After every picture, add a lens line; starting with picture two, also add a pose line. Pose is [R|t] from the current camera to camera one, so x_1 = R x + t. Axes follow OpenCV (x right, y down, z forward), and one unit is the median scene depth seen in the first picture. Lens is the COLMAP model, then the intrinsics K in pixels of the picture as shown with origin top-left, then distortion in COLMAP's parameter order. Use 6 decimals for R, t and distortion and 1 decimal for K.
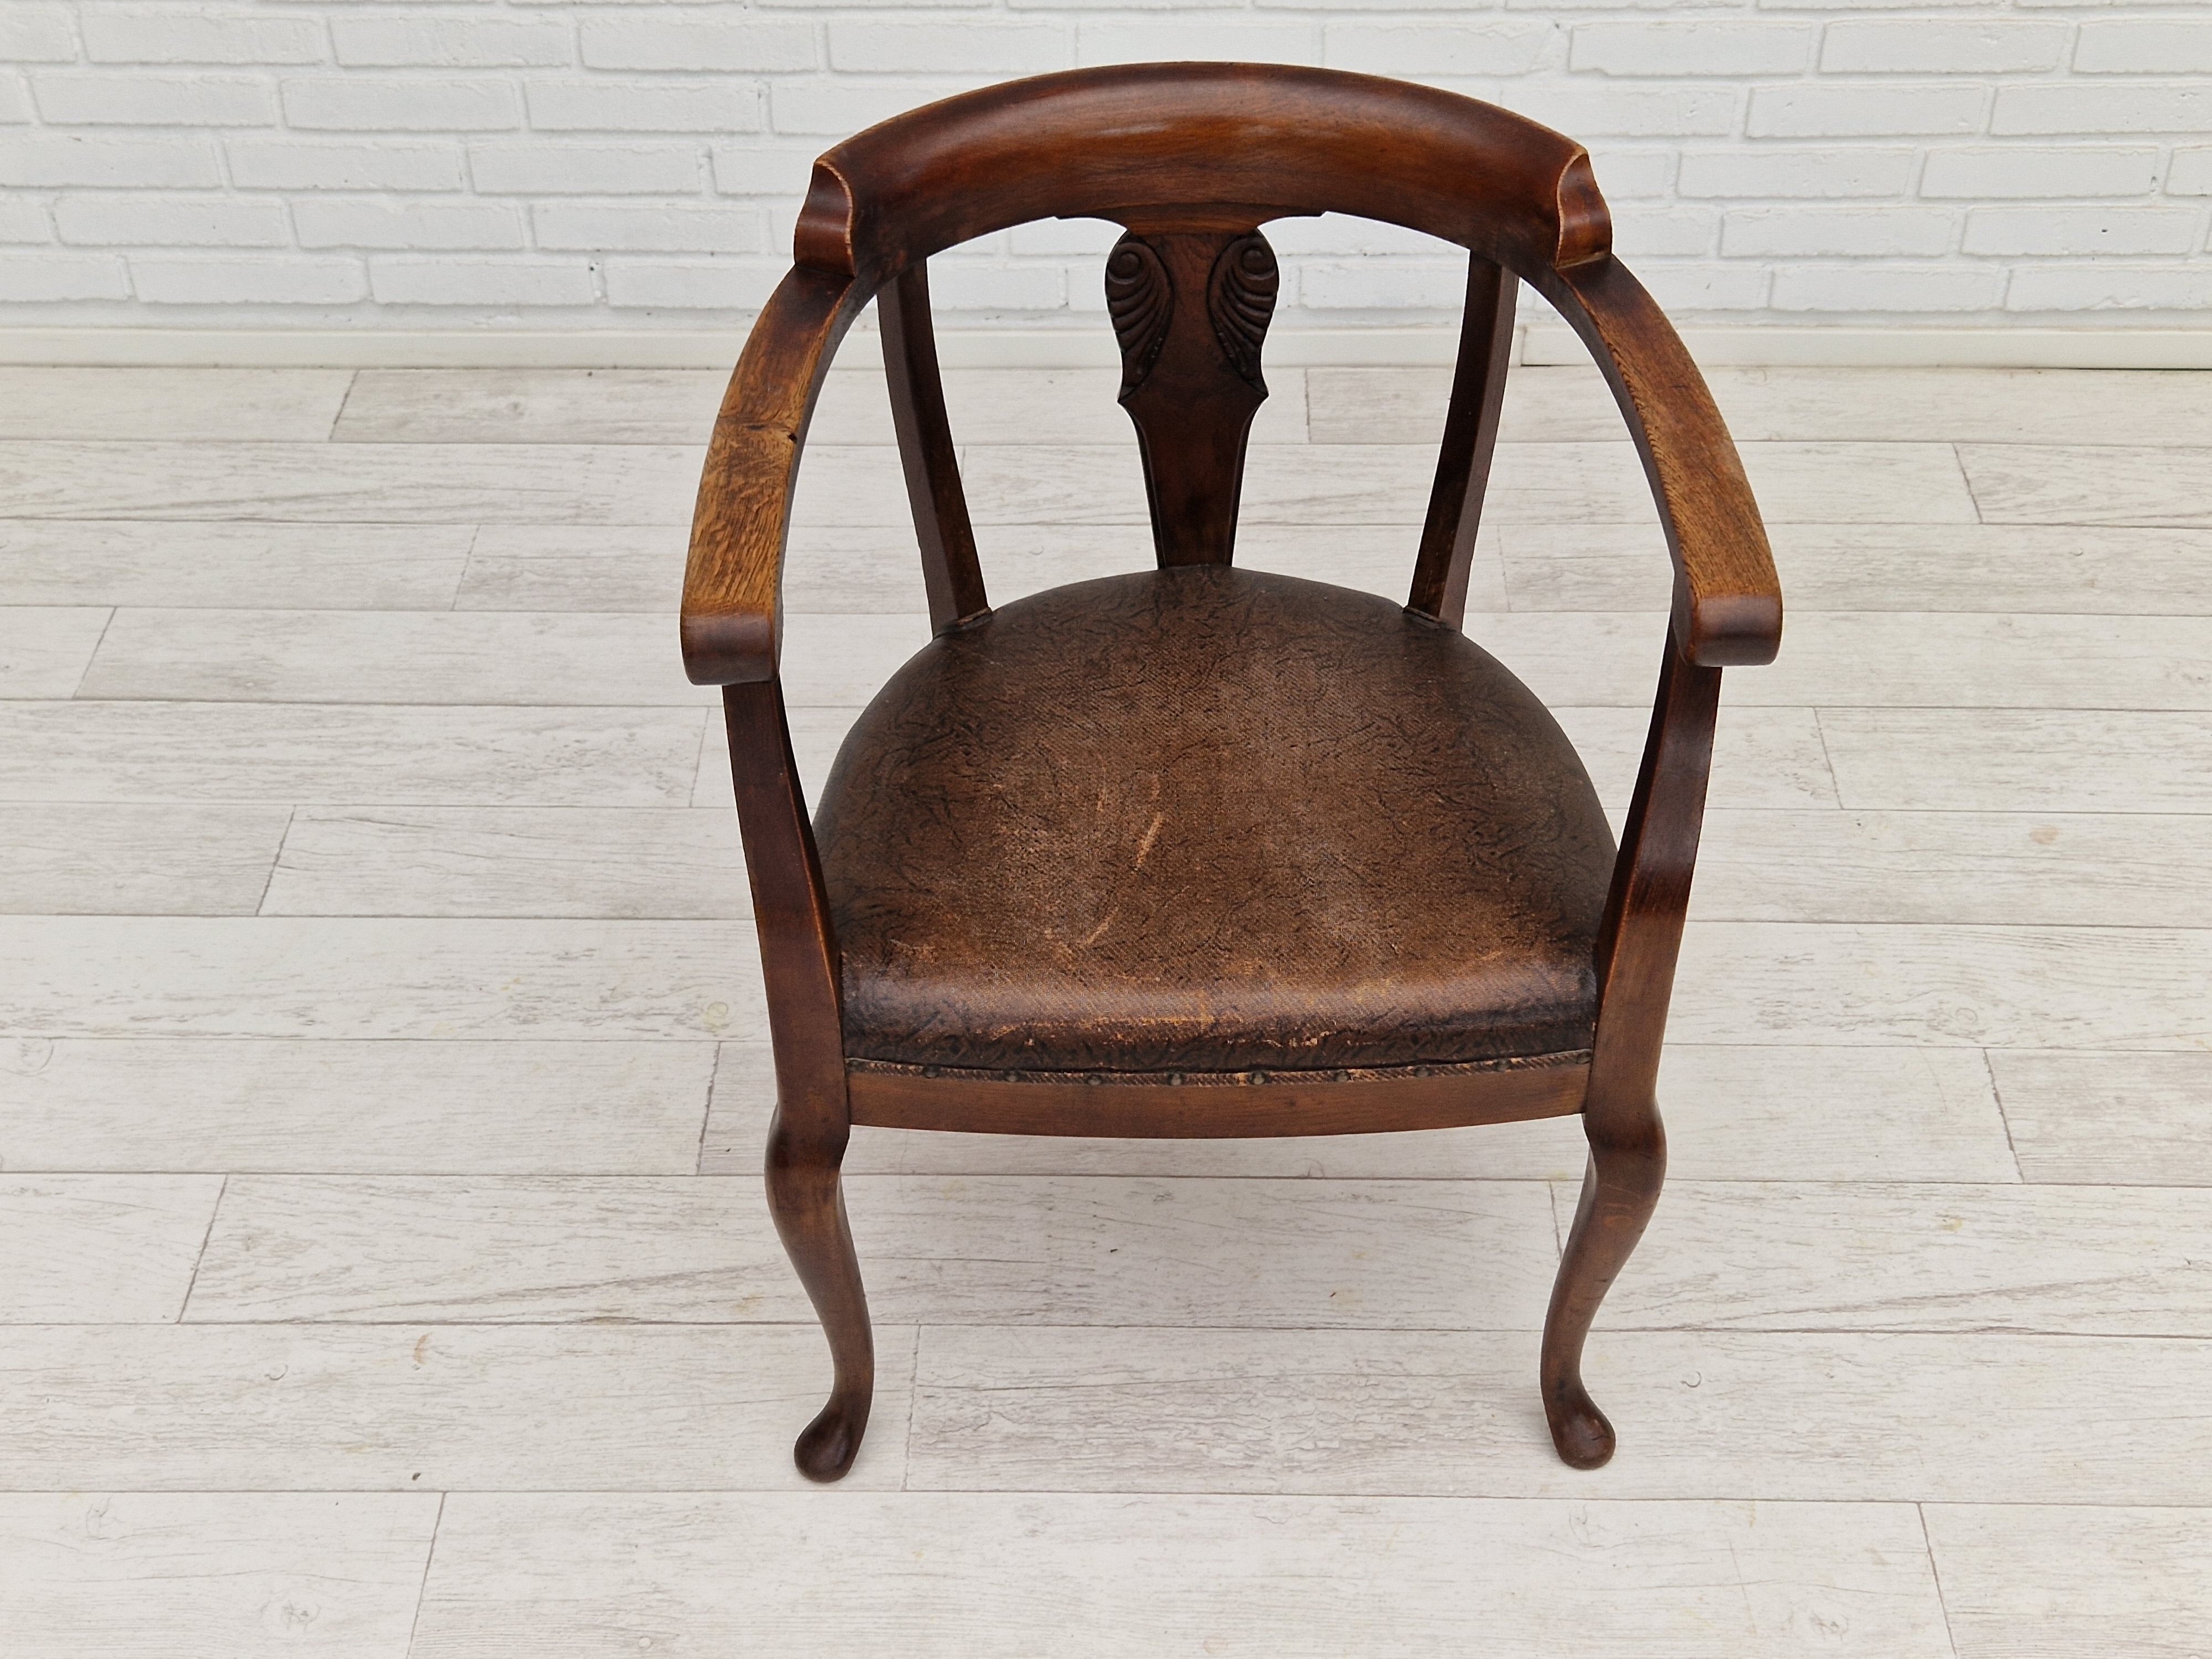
lens RADIAL K [[2875.1, 0, 1121.0], [0, 2875.1, 853.1], [0, 0, 1]] dist [0.067865, 0.000000]
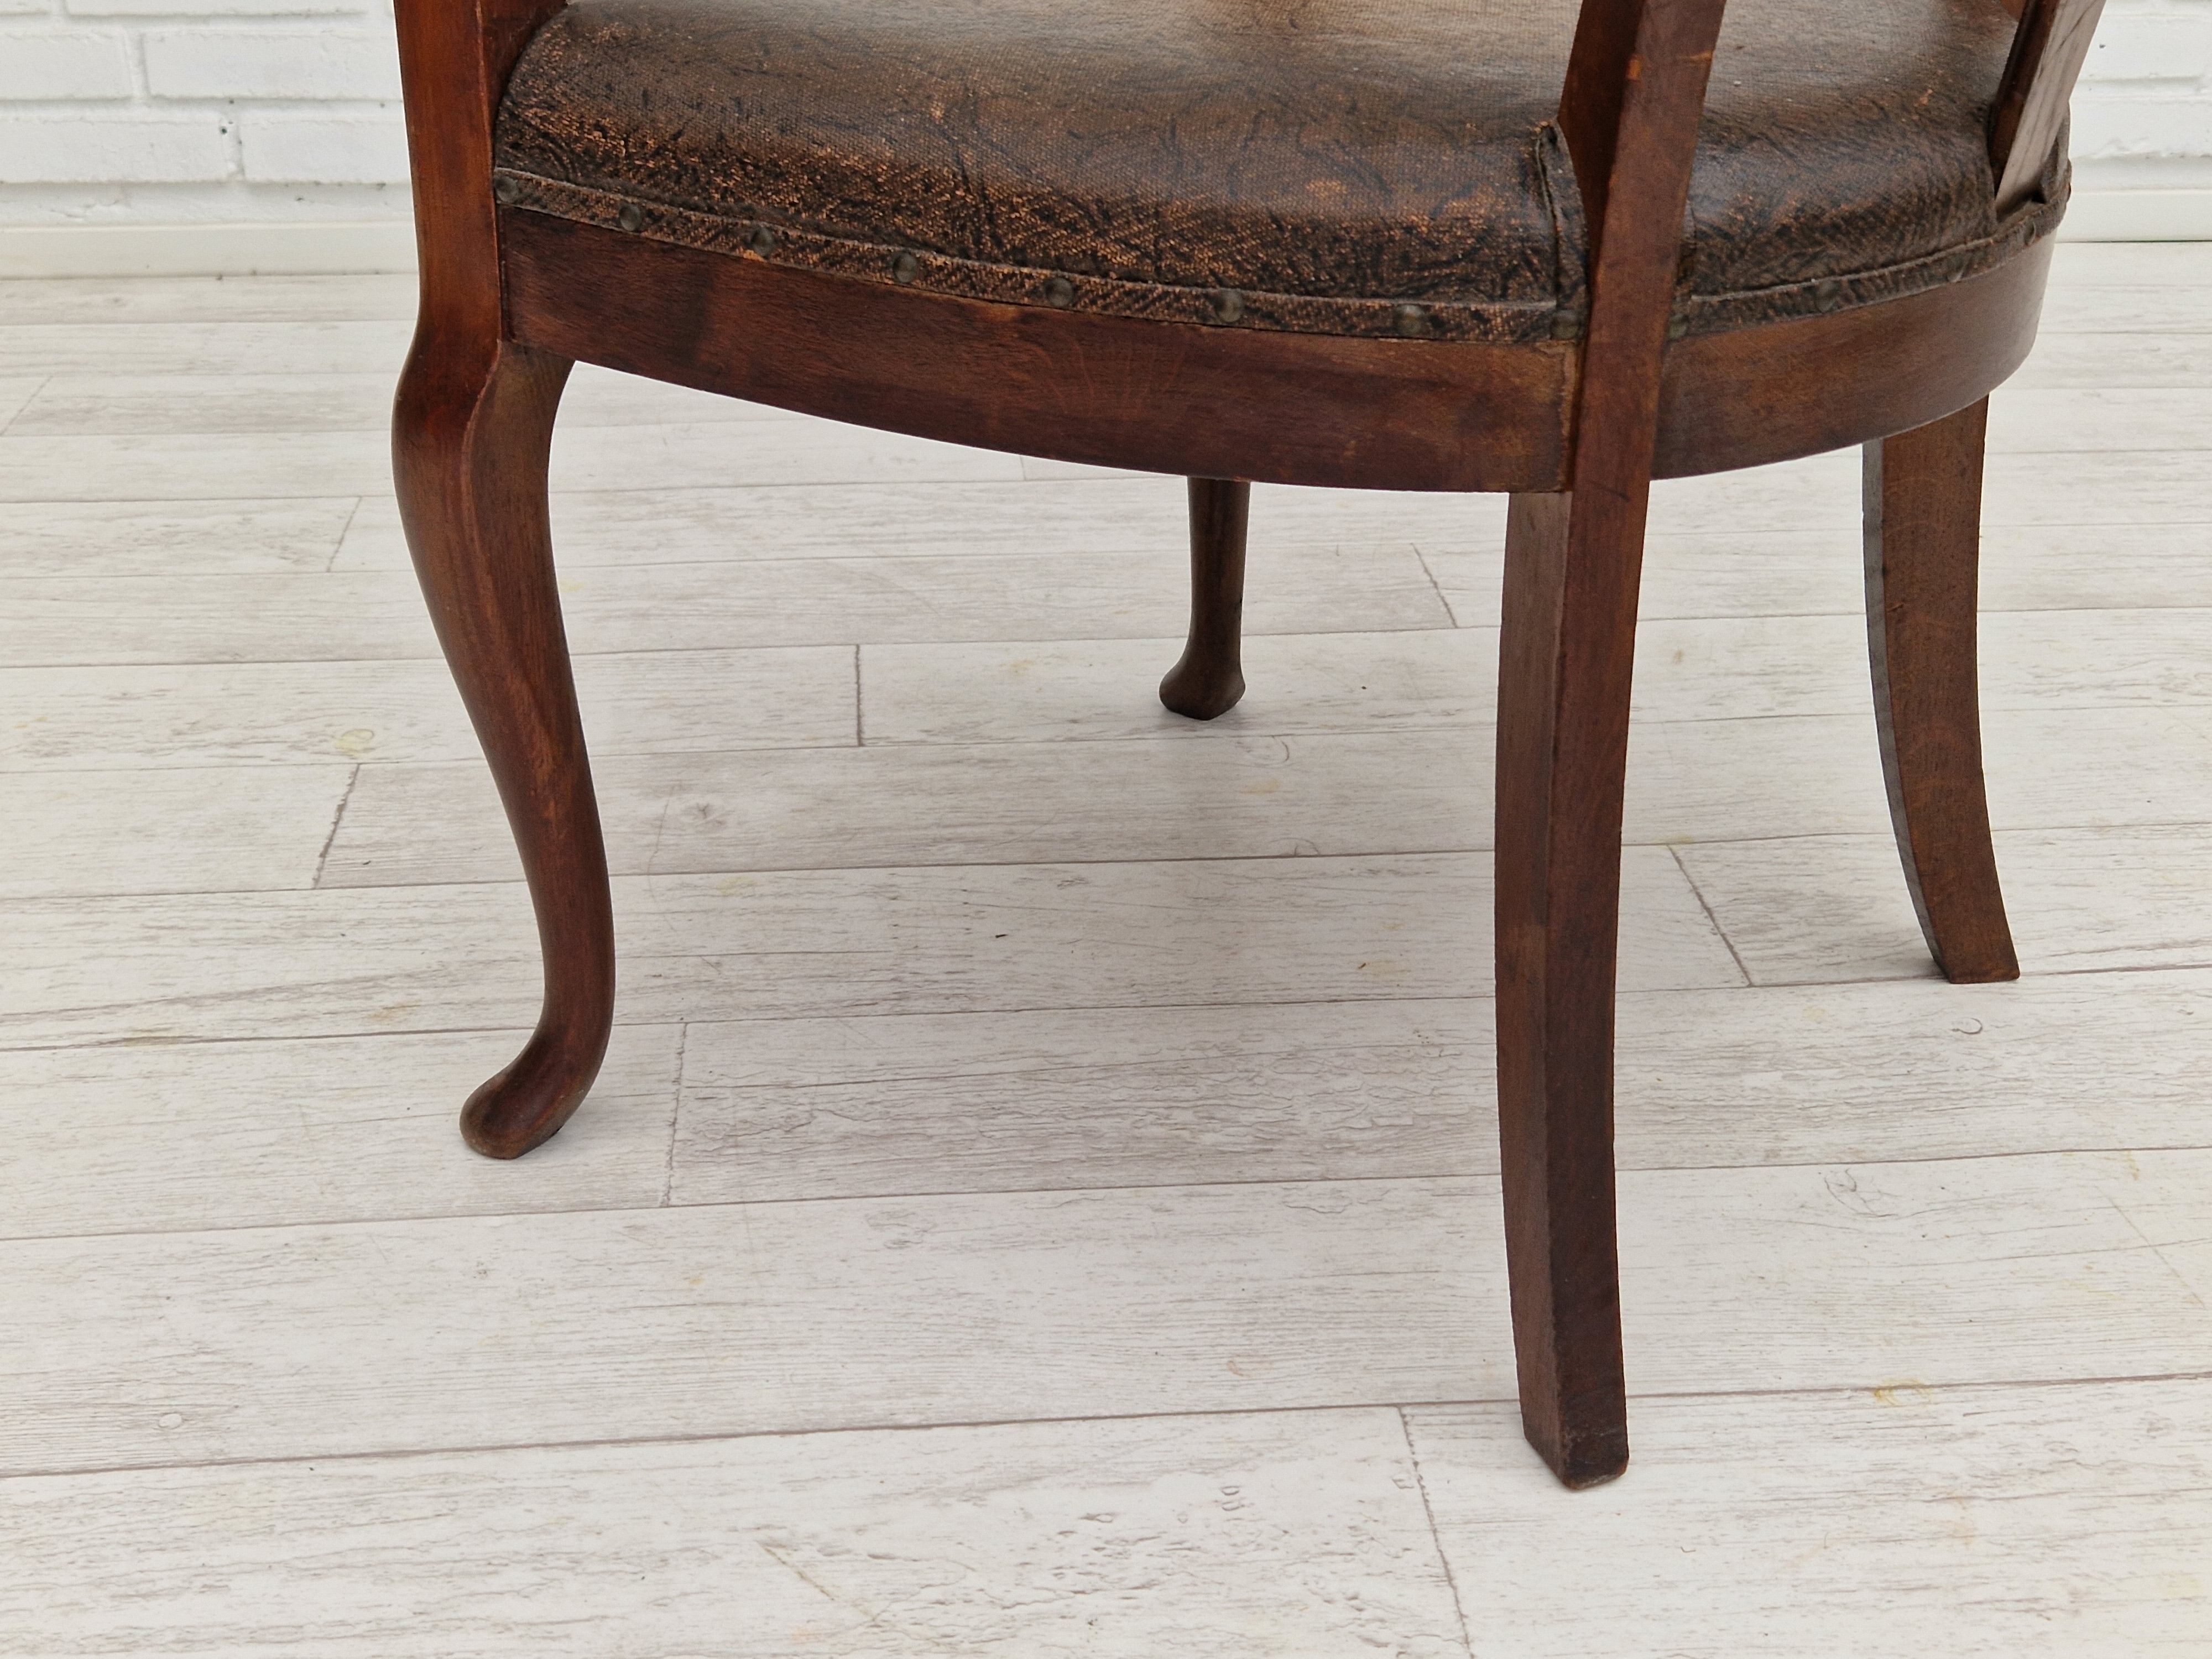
lens RADIAL K [[2875.1, 0, 1101.0], [0, 2875.1, 837.9], [0, 0, 1]] dist [0.067865, 0.000000]
pose [[0.995267, -0.031579, 0.091904, -0.030447], [0.055616, 0.960631, -0.272205, 0.235897], [-0.079690, 0.276028, 0.957840, 0.330686]]
